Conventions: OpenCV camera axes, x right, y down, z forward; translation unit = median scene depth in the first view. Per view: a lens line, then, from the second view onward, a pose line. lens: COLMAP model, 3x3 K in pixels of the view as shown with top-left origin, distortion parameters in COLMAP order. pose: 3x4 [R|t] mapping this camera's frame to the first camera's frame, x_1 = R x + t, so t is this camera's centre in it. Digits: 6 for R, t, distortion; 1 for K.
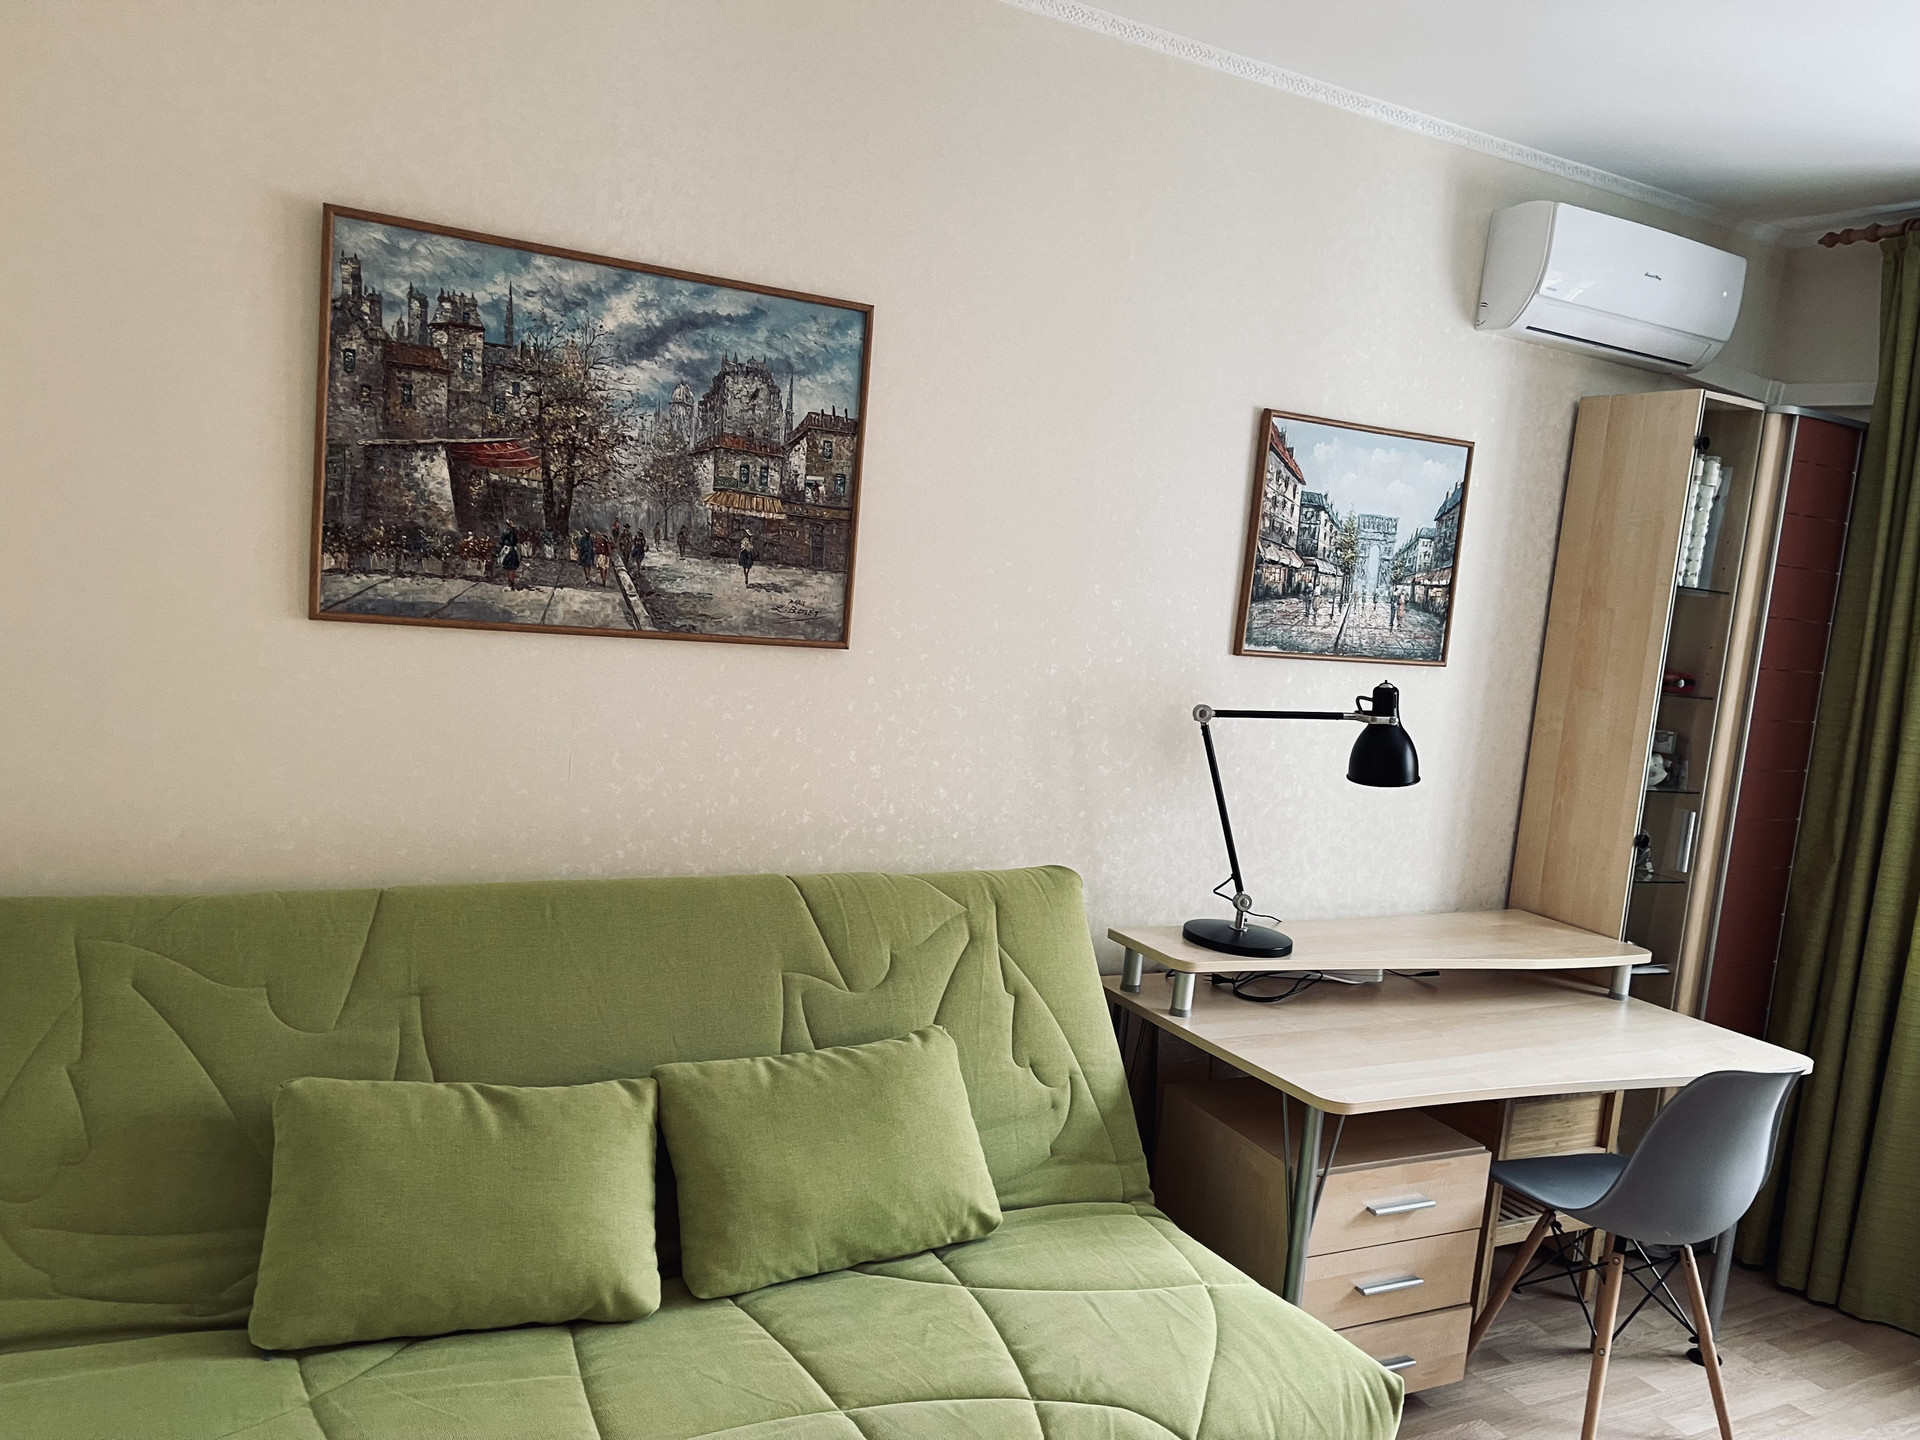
lens RADIAL K [[1453.5, 0, 963.7], [0, 1453.5, 727.4], [0, 0, 1]] dist [0.069771, -0.091030]
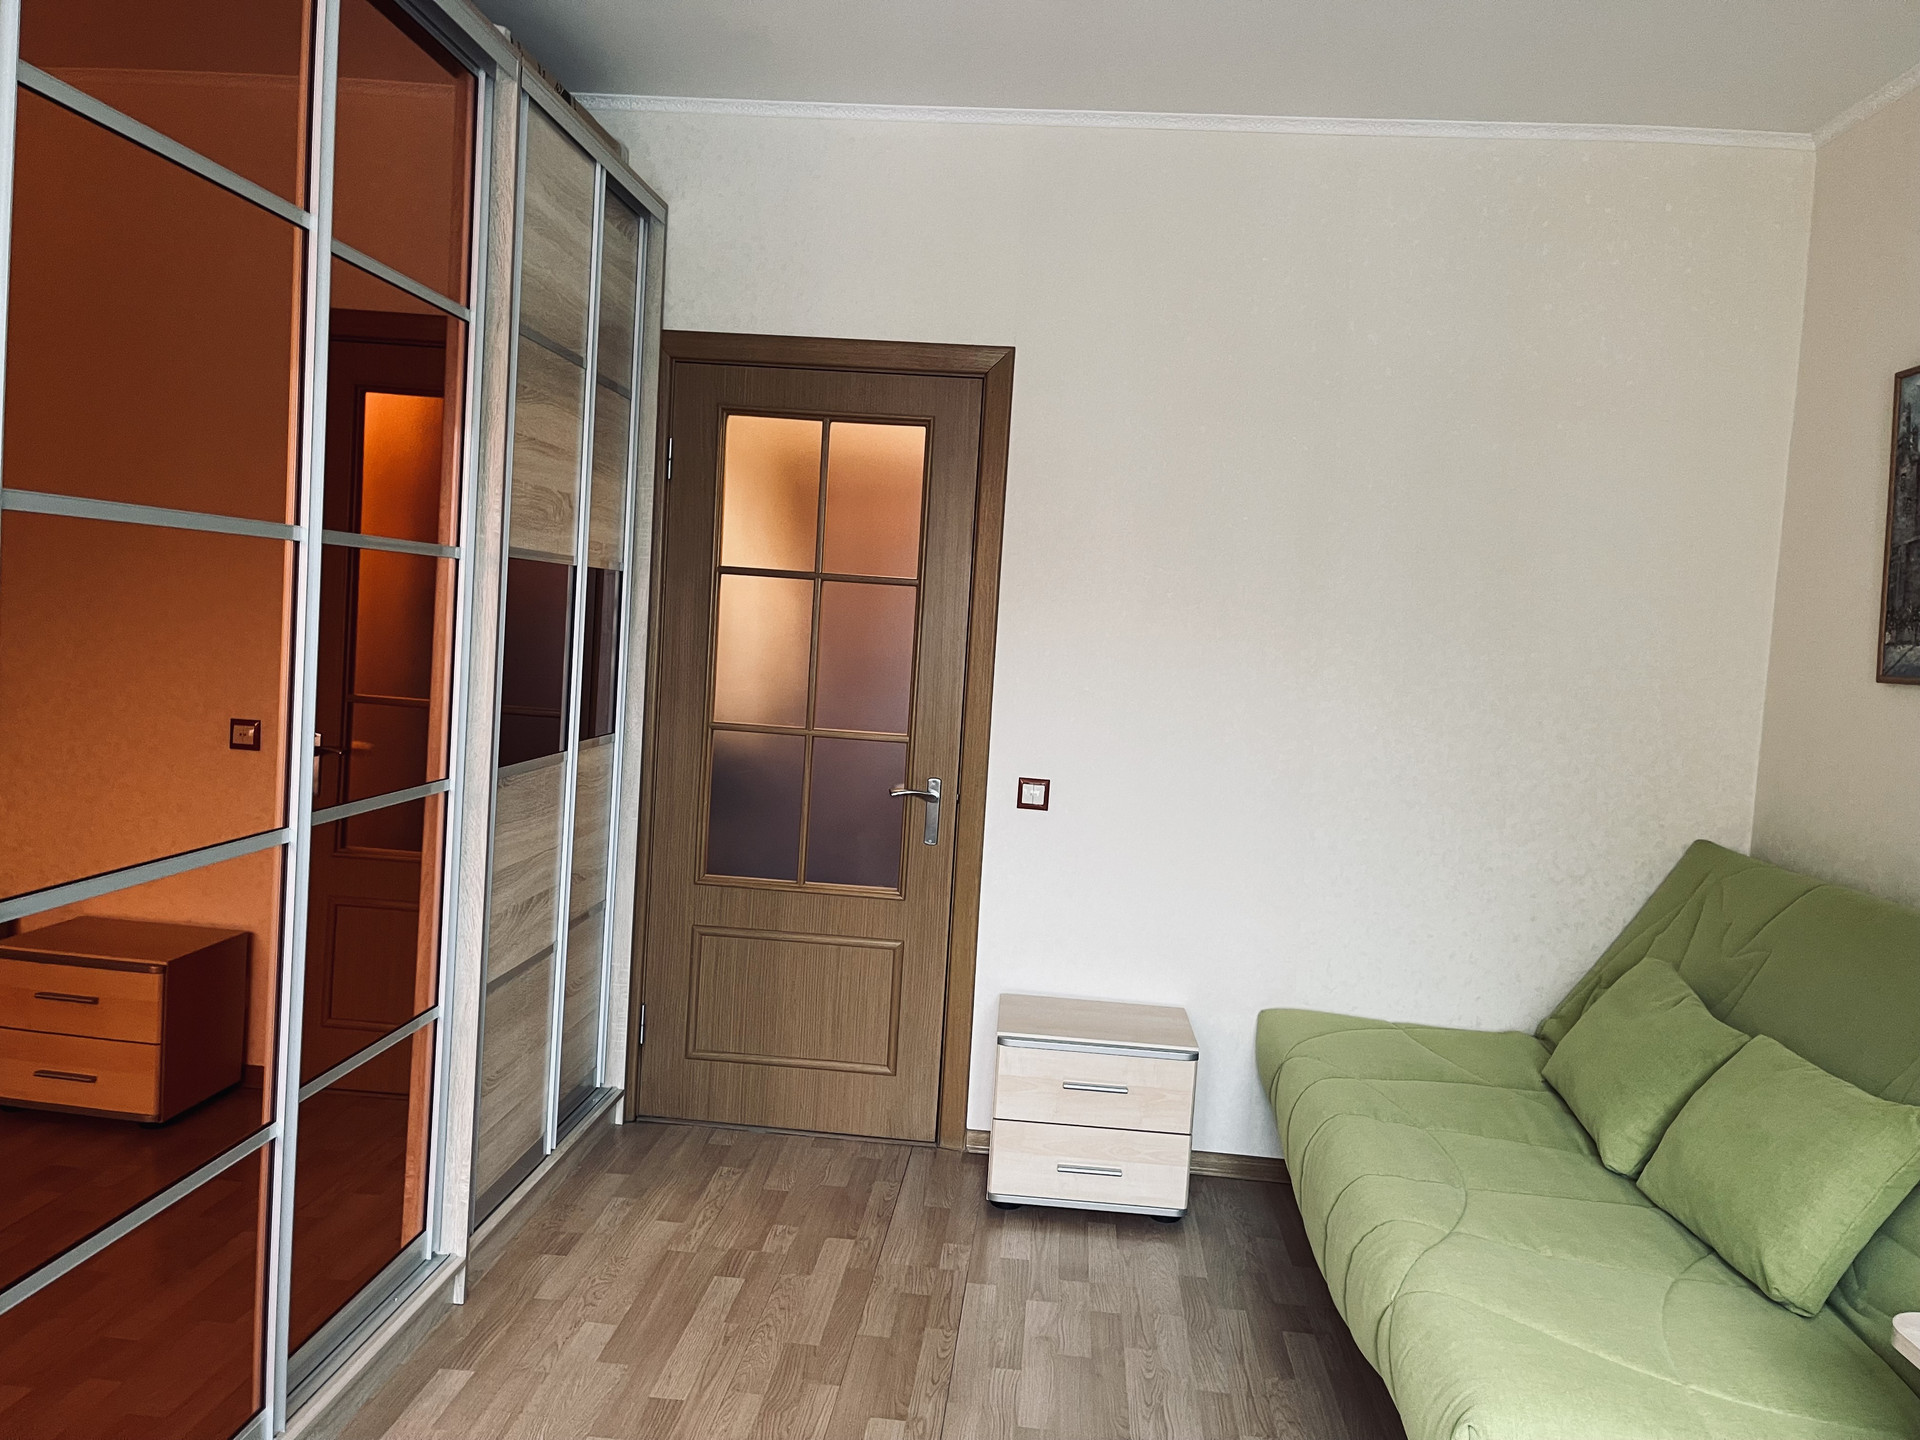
lens RADIAL K [[1453.5, 0, 963.7], [0, 1453.5, 727.4], [0, 0, 1]] dist [0.069771, -0.091030]
pose [[-0.537321, -0.069195, -0.840535, 0.845888], [-0.208014, 0.976712, 0.052570, 0.051329], [0.817323, 0.203090, -0.539201, 0.811603]]
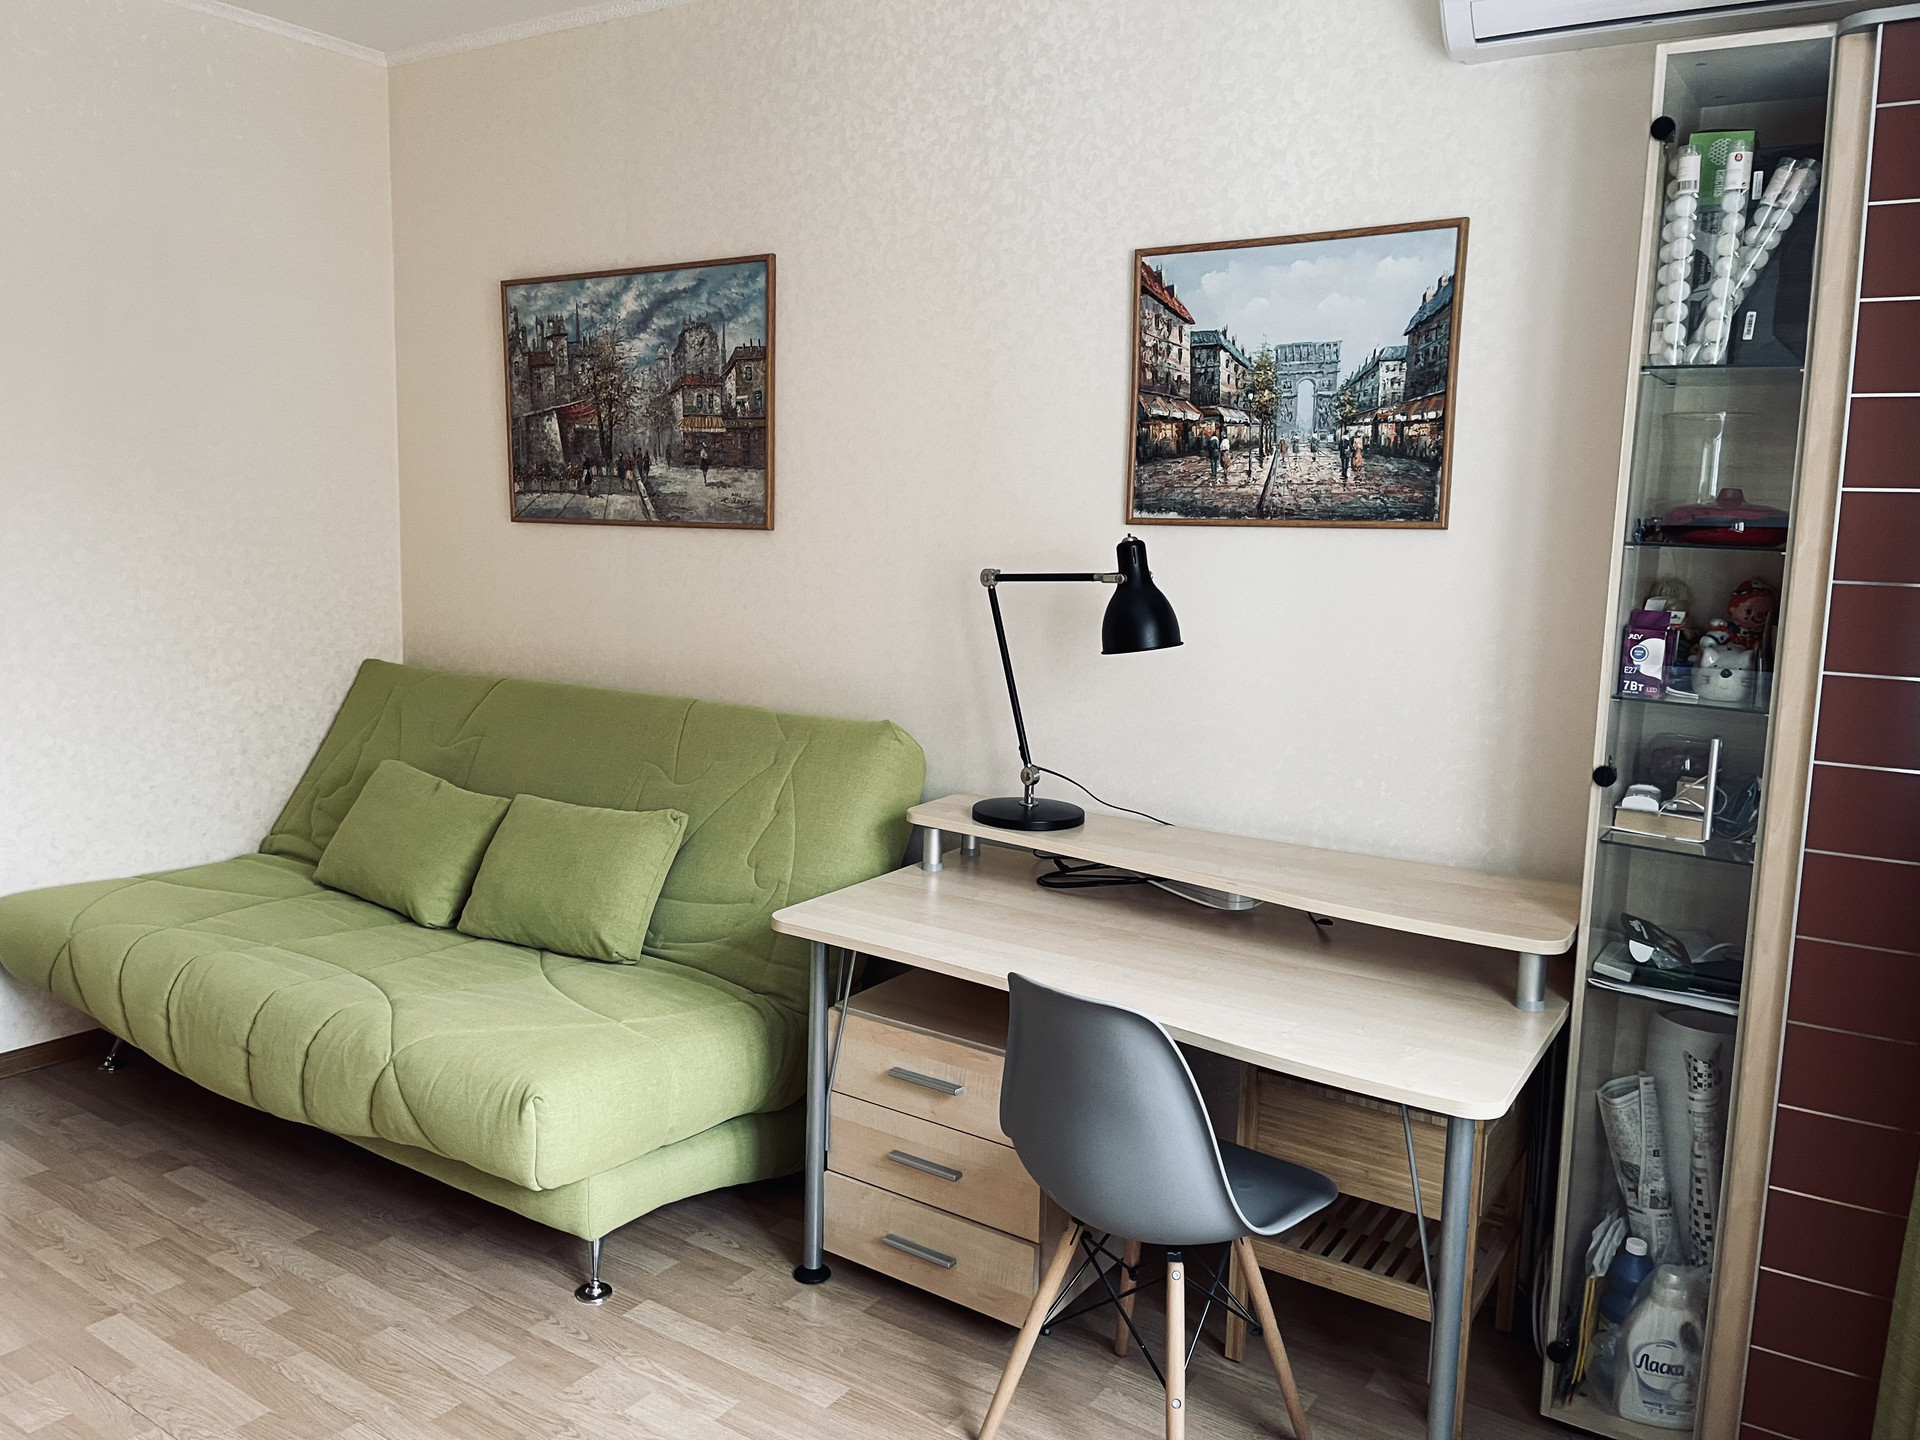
lens RADIAL K [[1453.5, 0, 963.7], [0, 1453.5, 727.4], [0, 0, 1]] dist [0.069771, -0.091030]
pose [[0.462329, 0.042819, -0.885674, 1.035287], [-0.085089, 0.996366, 0.003753, 0.089967], [0.882616, 0.073626, 0.464293, 0.530444]]
